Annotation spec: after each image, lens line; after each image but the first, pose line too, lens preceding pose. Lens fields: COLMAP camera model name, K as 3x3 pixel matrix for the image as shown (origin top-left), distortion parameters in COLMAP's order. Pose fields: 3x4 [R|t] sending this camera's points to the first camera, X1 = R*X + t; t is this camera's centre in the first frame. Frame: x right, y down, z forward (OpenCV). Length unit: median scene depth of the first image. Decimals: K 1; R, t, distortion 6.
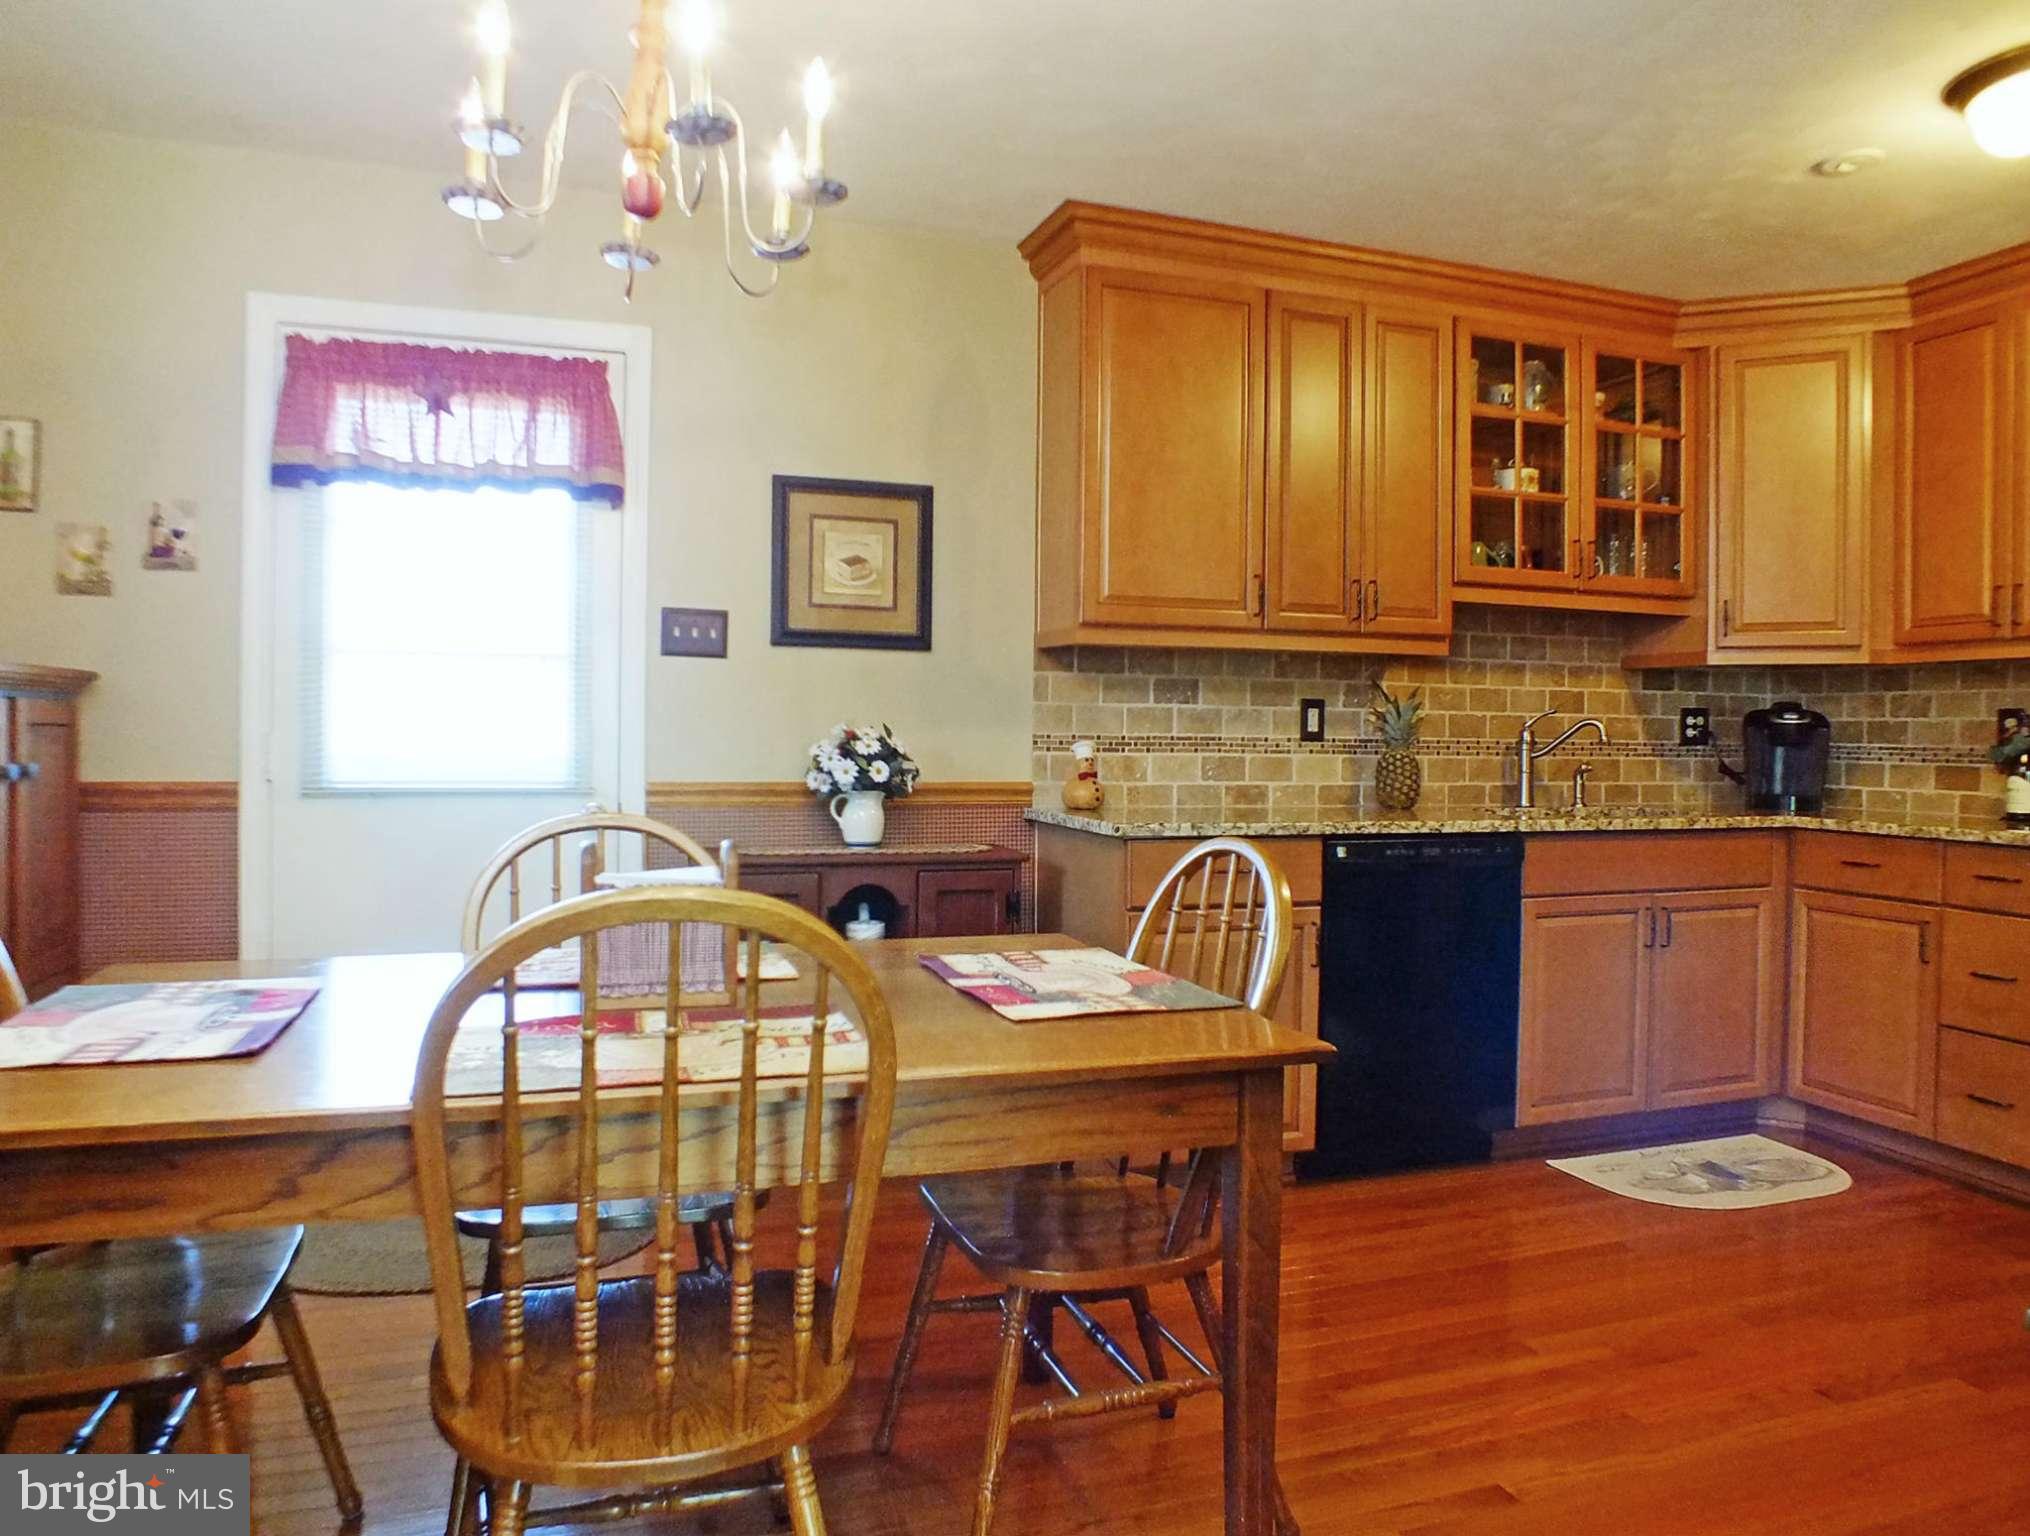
lens RADIAL K [[1463.2, 0, 1016.3], [0, 1463.2, 724.6], [0, 0, 1]] dist [-0.036430, -0.000573]
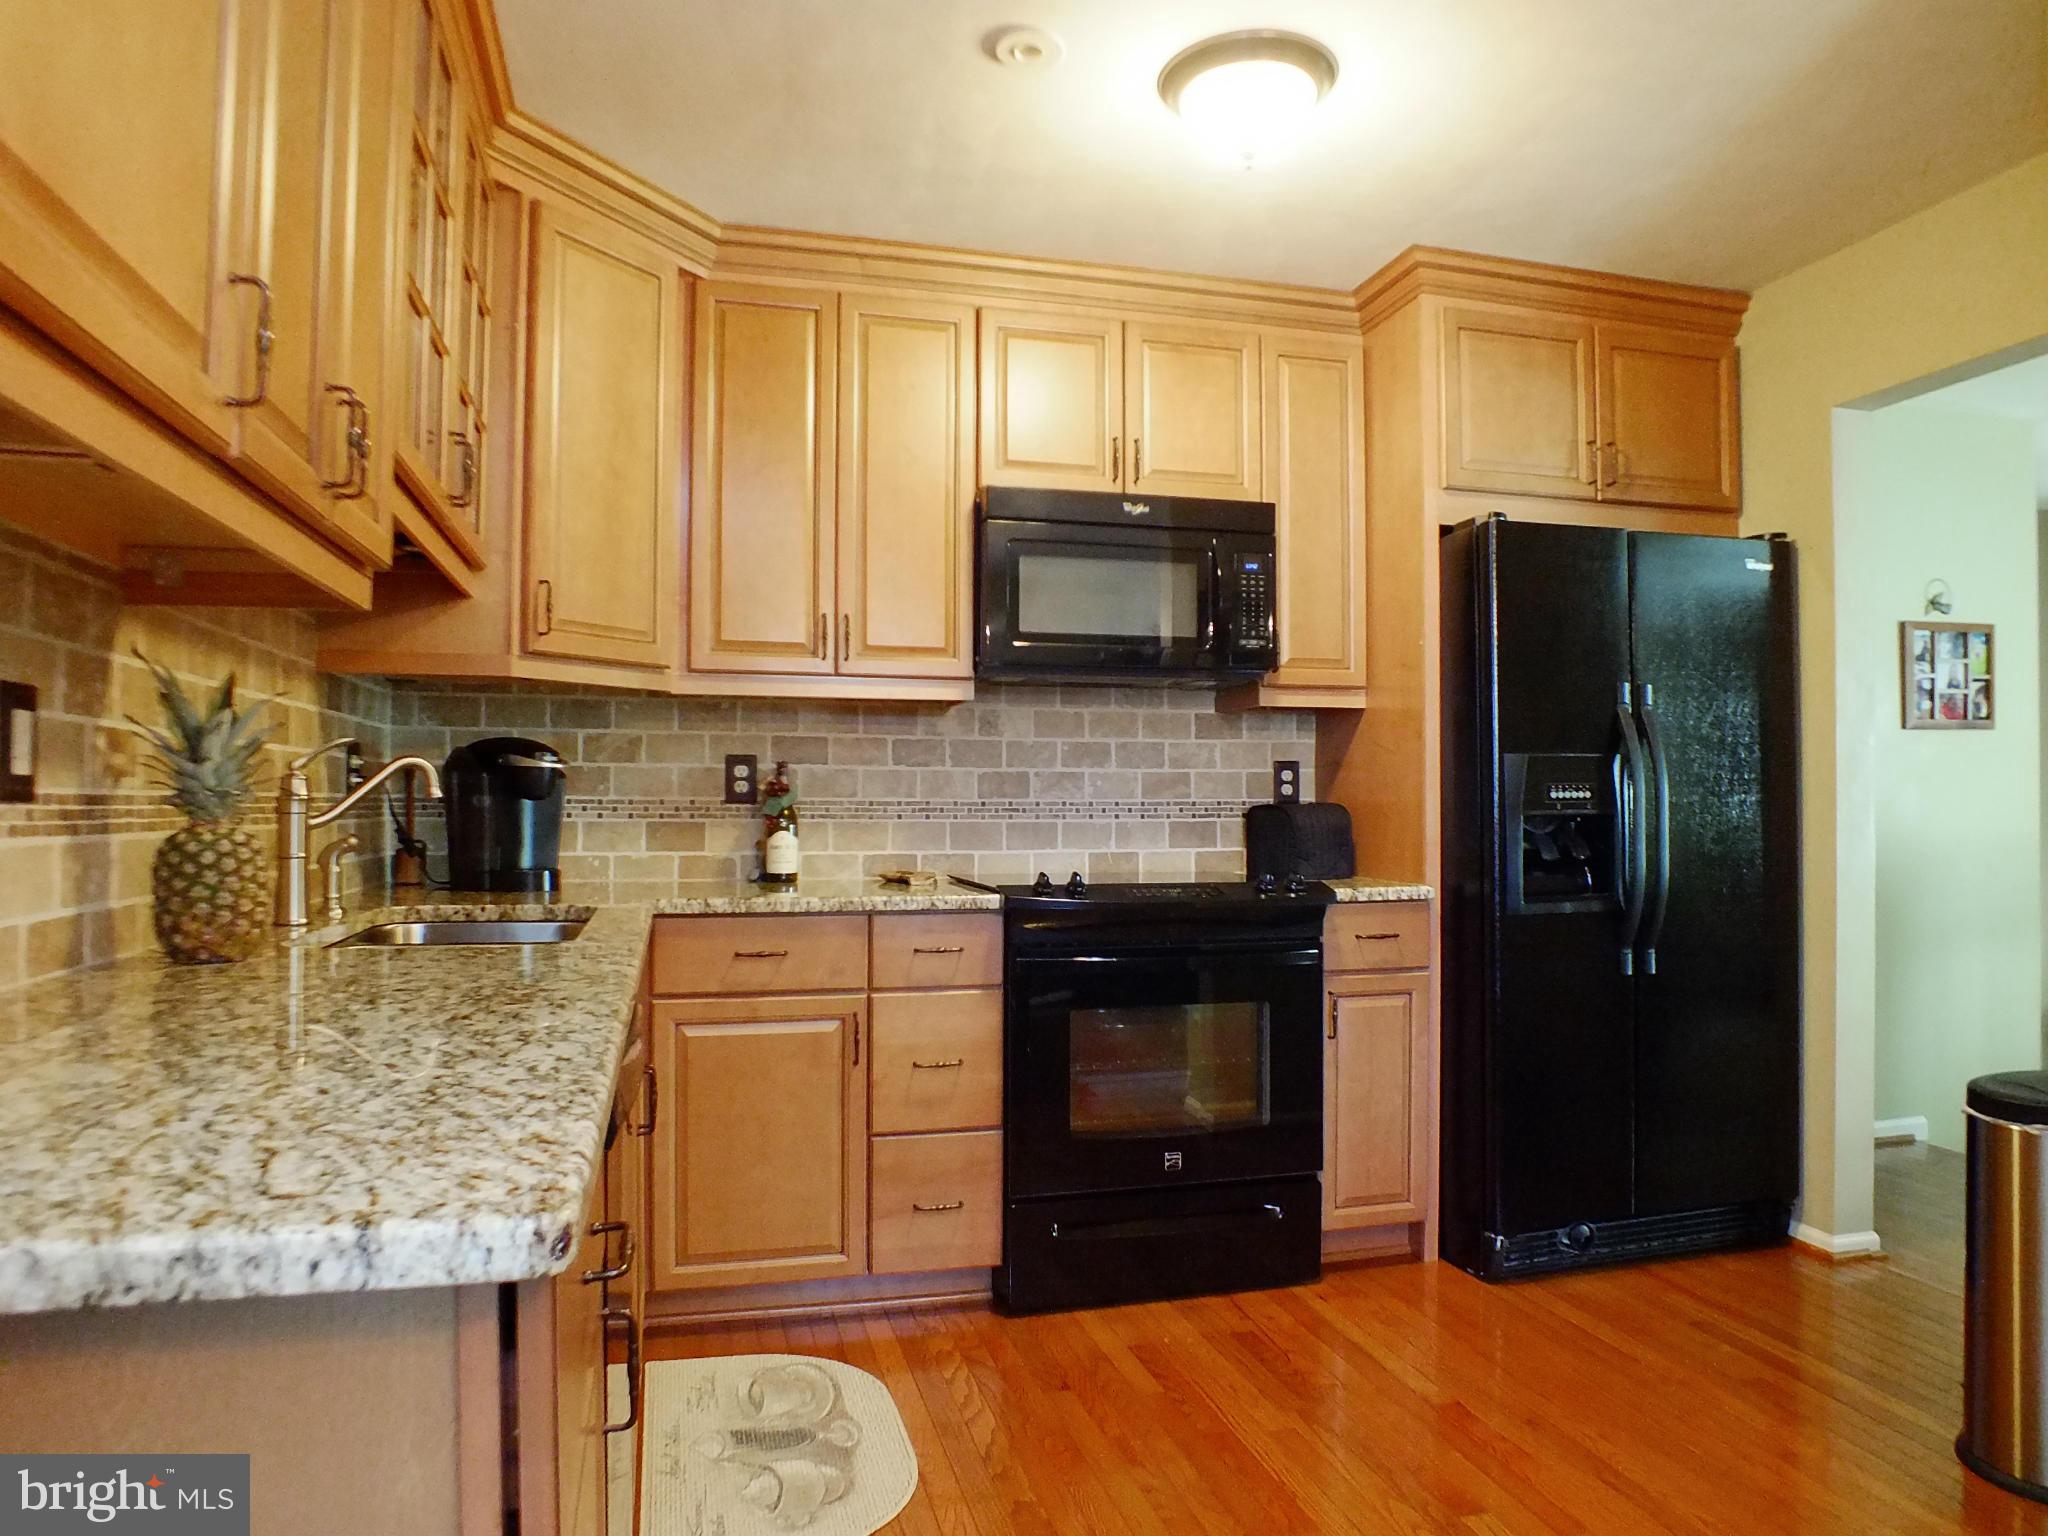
lens RADIAL K [[1337.7, 0, 1024.0], [0, 1337.7, 768.0], [0, 0, 1]] dist [-0.030009, -0.000068]
pose [[0.055918, 0.010749, 0.998377, -0.111134], [-0.009970, 0.999898, -0.010207, 0.003723], [-0.998386, -0.009383, 0.056020, 0.771088]]
